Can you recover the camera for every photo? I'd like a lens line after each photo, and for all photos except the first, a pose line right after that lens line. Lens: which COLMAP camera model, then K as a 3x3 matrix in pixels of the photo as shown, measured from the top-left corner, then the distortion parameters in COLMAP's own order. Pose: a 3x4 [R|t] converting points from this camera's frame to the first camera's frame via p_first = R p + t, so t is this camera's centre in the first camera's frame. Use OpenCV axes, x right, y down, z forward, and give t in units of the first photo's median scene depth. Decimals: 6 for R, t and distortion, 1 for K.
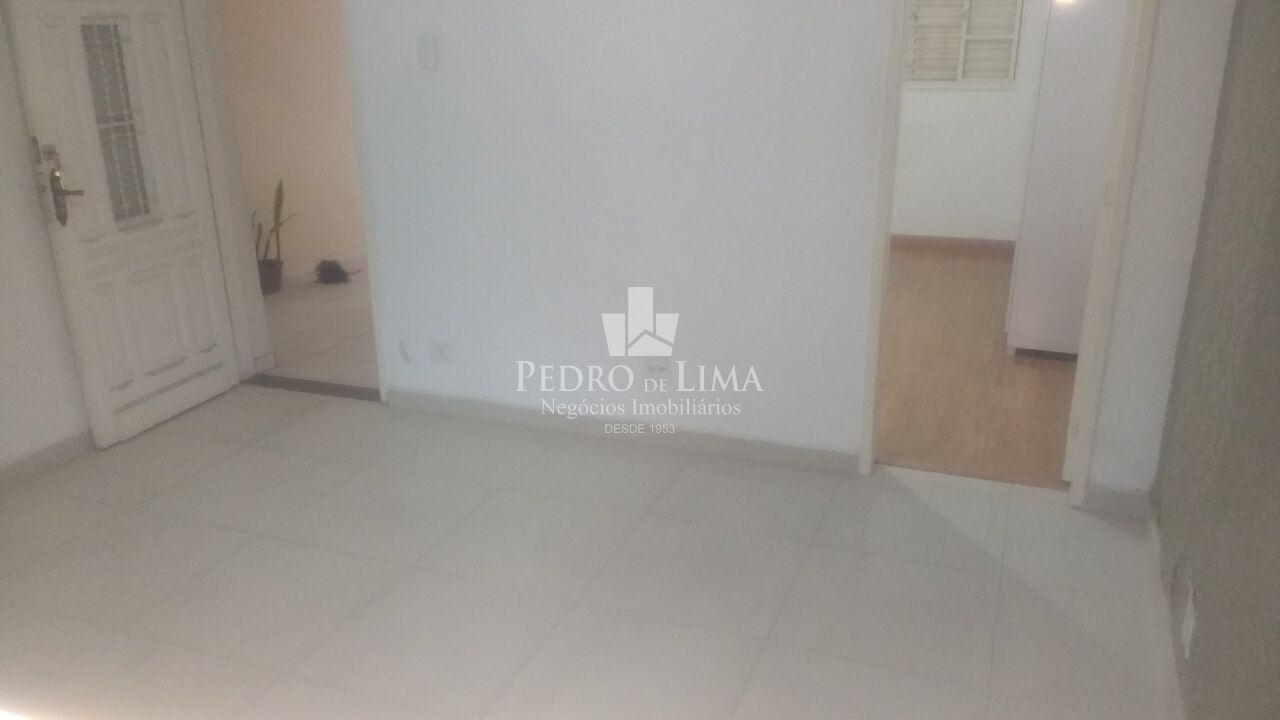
lens RADIAL K [[1020.1, 0, 636.8], [0, 1020.1, 368.5], [0, 0, 1]] dist [0.119246, -0.173698]
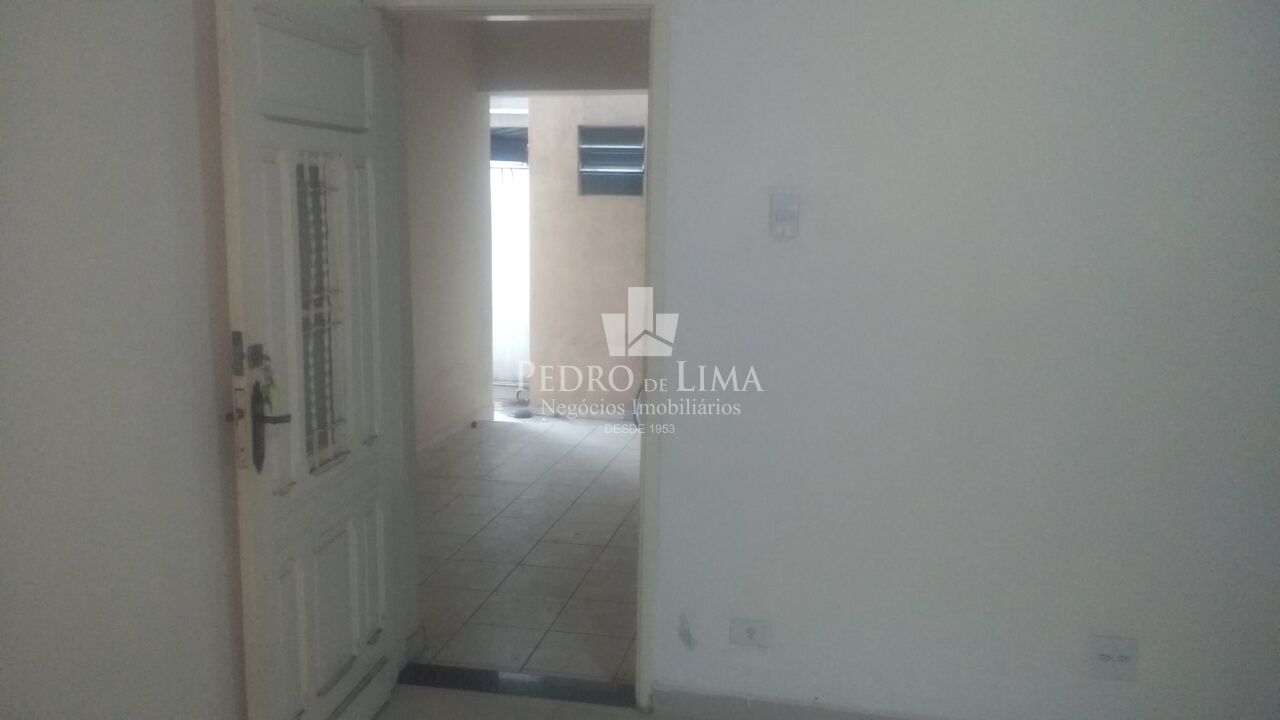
lens RADIAL K [[1020.1, 0, 636.8], [0, 1020.1, 368.5], [0, 0, 1]] dist [0.119246, -0.173698]
pose [[0.982551, 0.001443, 0.185987, -0.434554], [0.029689, 0.985931, -0.164495, -0.088286], [-0.183608, 0.167147, 0.968685, 0.346173]]
